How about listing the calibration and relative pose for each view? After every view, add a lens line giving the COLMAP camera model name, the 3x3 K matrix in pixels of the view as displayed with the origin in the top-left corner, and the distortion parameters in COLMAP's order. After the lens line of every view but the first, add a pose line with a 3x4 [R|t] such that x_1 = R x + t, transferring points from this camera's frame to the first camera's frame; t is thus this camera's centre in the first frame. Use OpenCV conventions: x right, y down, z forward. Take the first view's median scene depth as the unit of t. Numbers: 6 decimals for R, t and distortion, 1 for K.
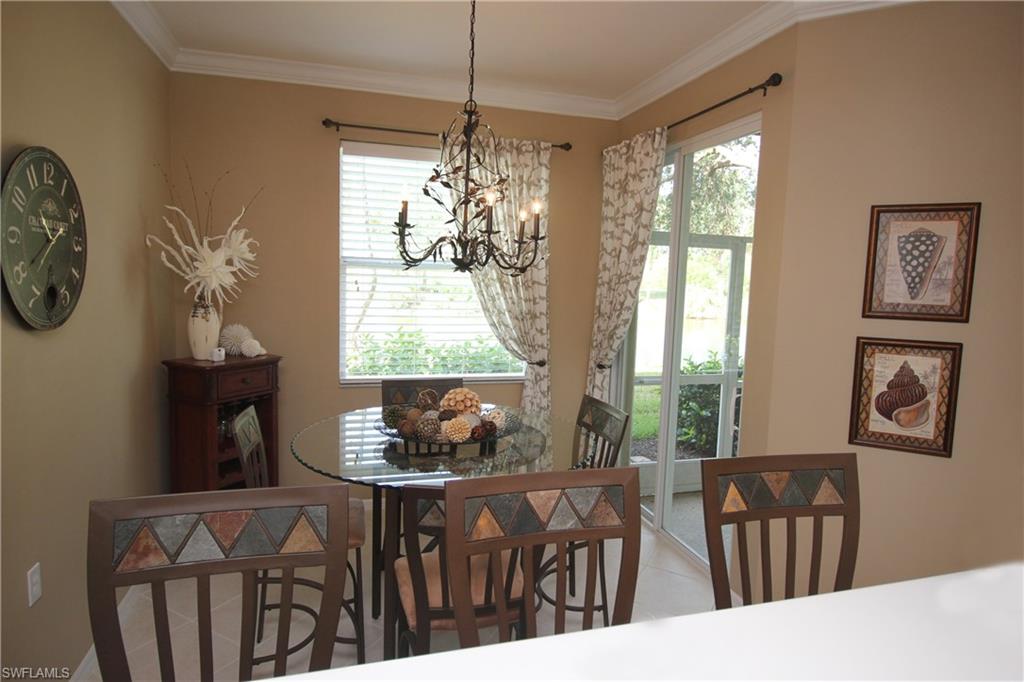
lens RADIAL K [[579.9, 0, 517.1], [0, 579.9, 336.3], [0, 0, 1]] dist [0.018042, 0.000133]
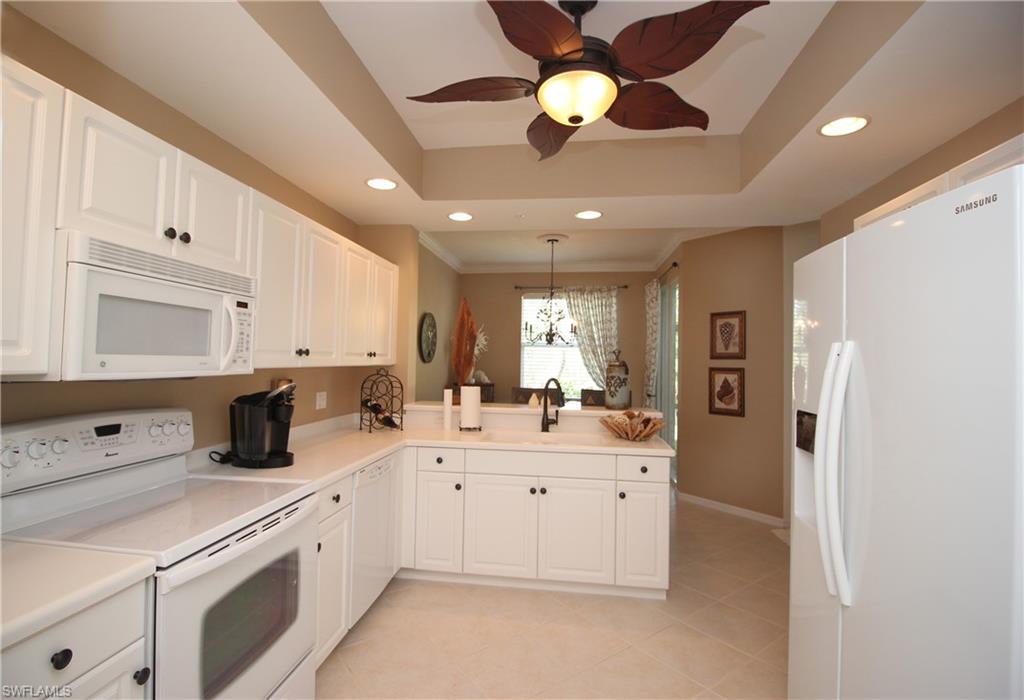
lens RADIAL K [[477.6, 0, 509.9], [0, 477.6, 347.3], [0, 0, 1]] dist [0.000136, 0.000002]
pose [[0.915070, -0.026373, -0.402431, 0.644863], [-0.029747, 0.990728, -0.132566, 0.207731], [0.402196, 0.133278, 0.905801, -1.129705]]
